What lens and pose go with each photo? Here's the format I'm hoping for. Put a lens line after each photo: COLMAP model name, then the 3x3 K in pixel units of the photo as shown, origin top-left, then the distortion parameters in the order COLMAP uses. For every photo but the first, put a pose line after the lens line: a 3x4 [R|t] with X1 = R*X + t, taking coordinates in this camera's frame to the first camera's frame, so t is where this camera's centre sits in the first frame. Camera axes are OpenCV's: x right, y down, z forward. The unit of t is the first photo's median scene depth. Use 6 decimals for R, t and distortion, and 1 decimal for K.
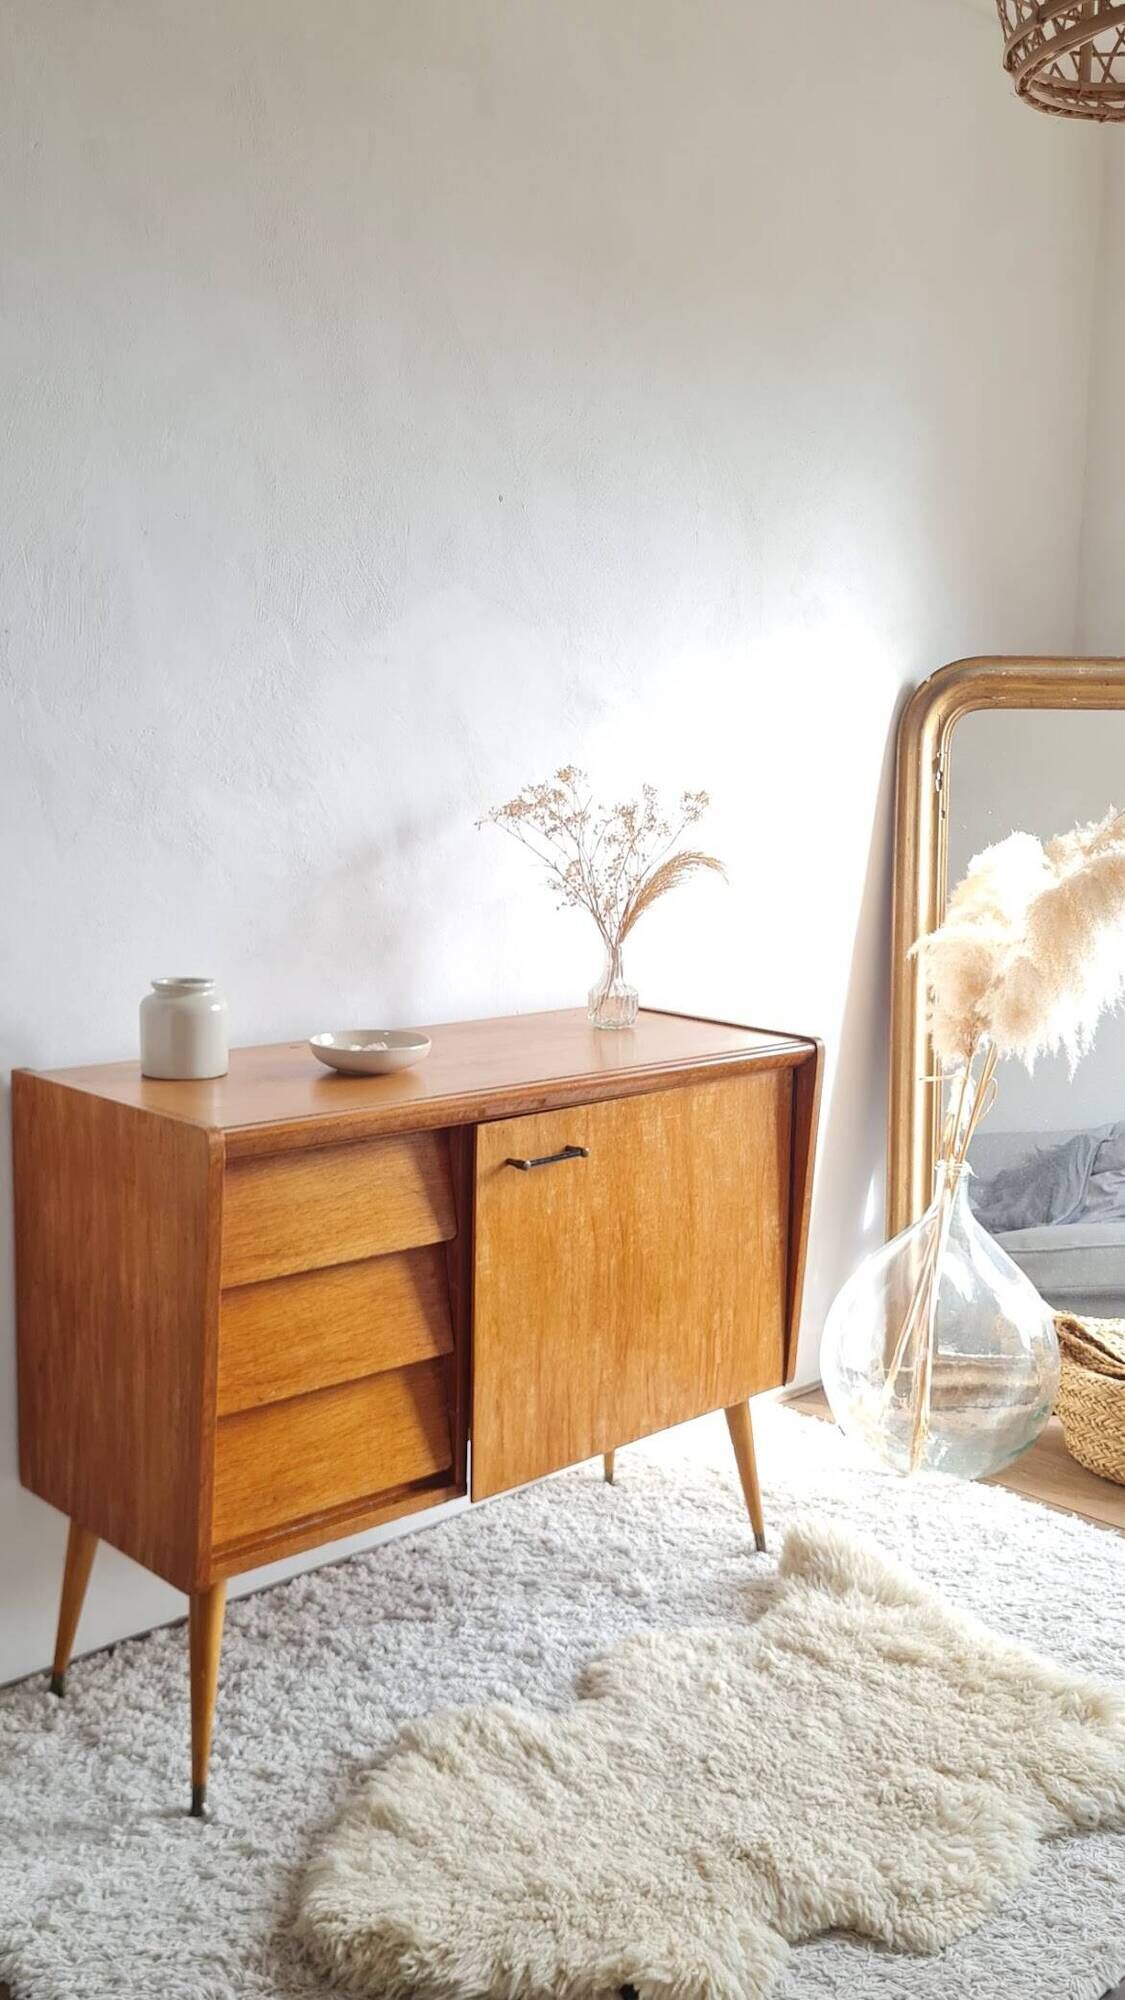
lens RADIAL K [[1769.7, 0, 567.6], [0, 1769.7, 989.1], [0, 0, 1]] dist [0.024101, -0.013771]
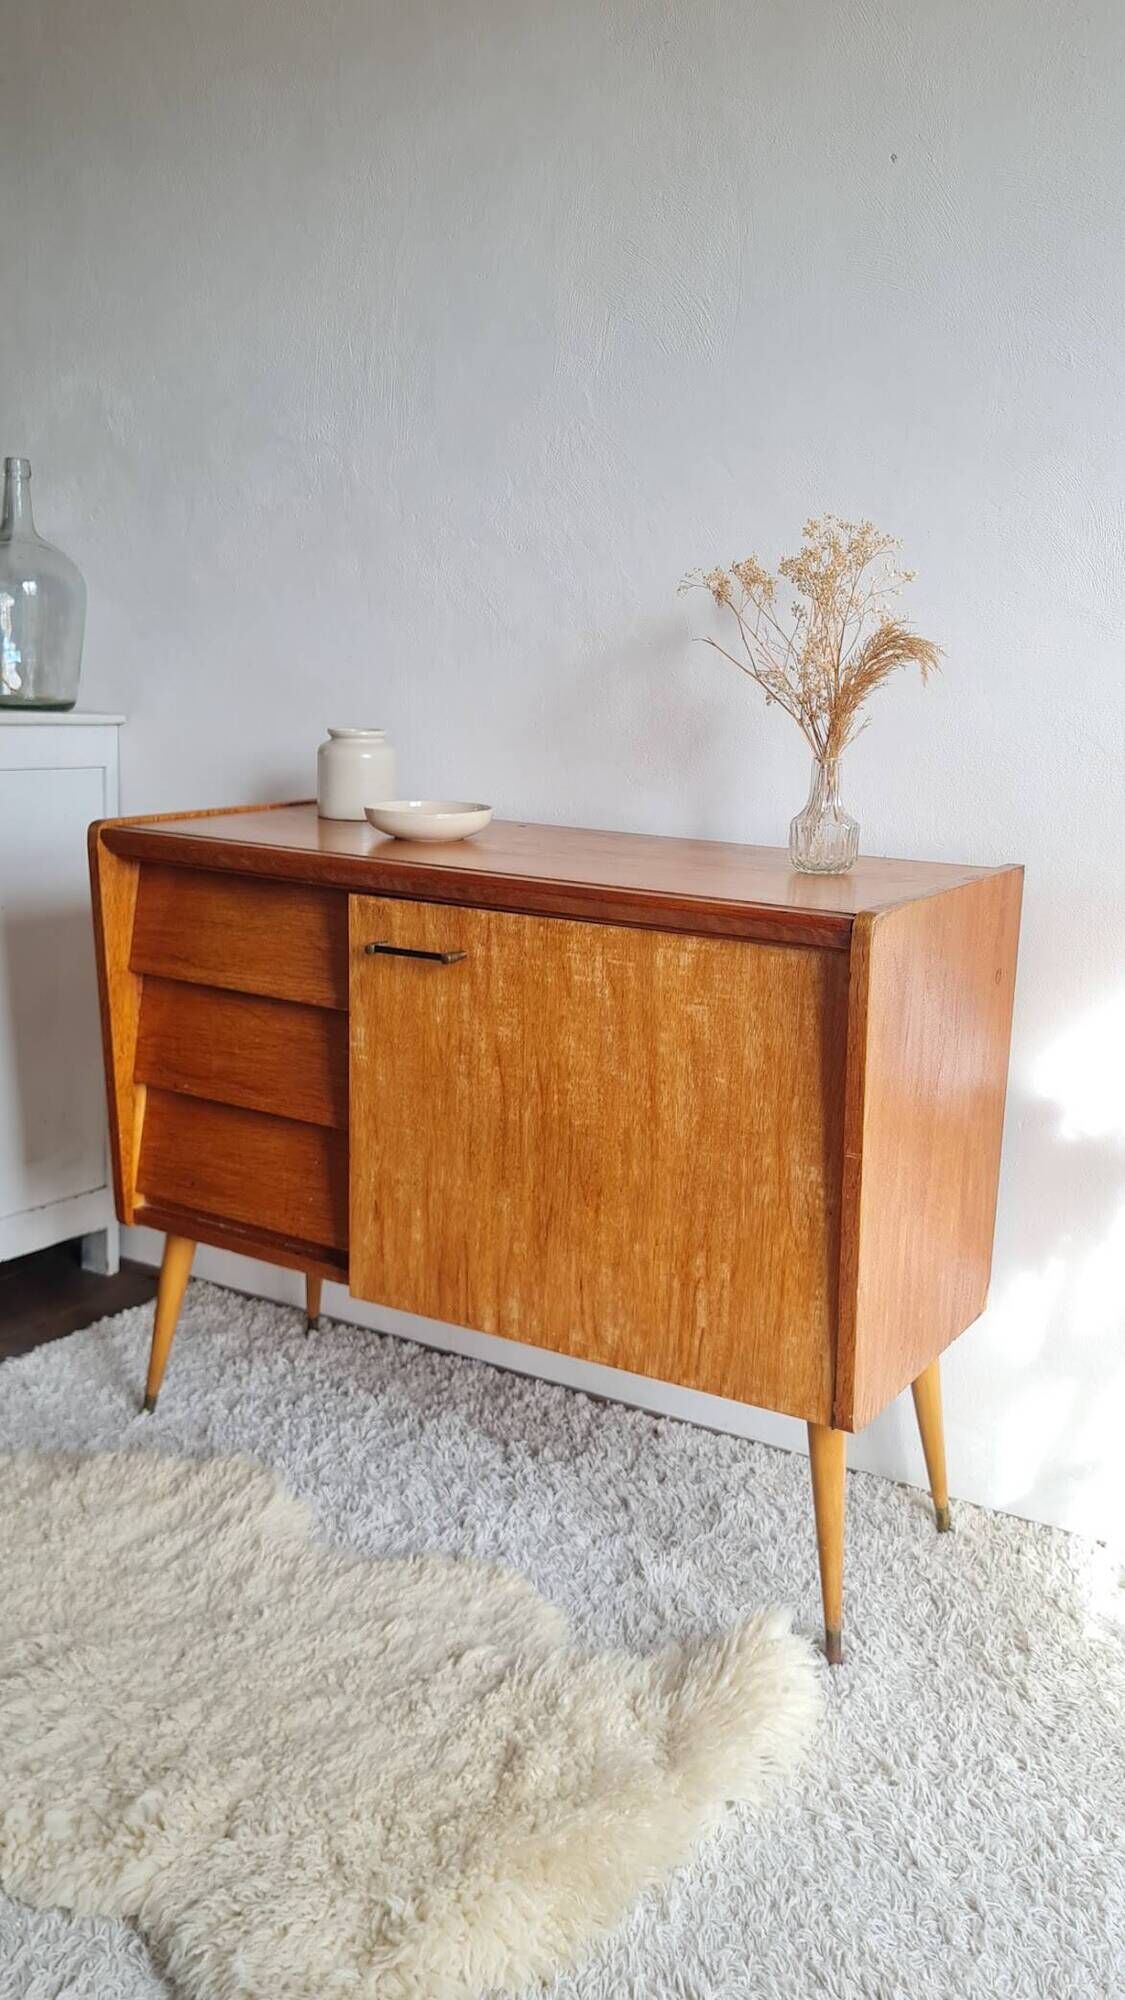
lens RADIAL K [[1821.1, 0, 572.4], [0, 1821.1, 1009.4], [0, 0, 1]] dist [0.038696, -0.003802]
pose [[0.272934, 0.203565, -0.940249, 0.838437], [-0.152526, 0.974151, 0.166630, -0.037962], [0.949865, 0.097934, 0.296928, 0.798092]]
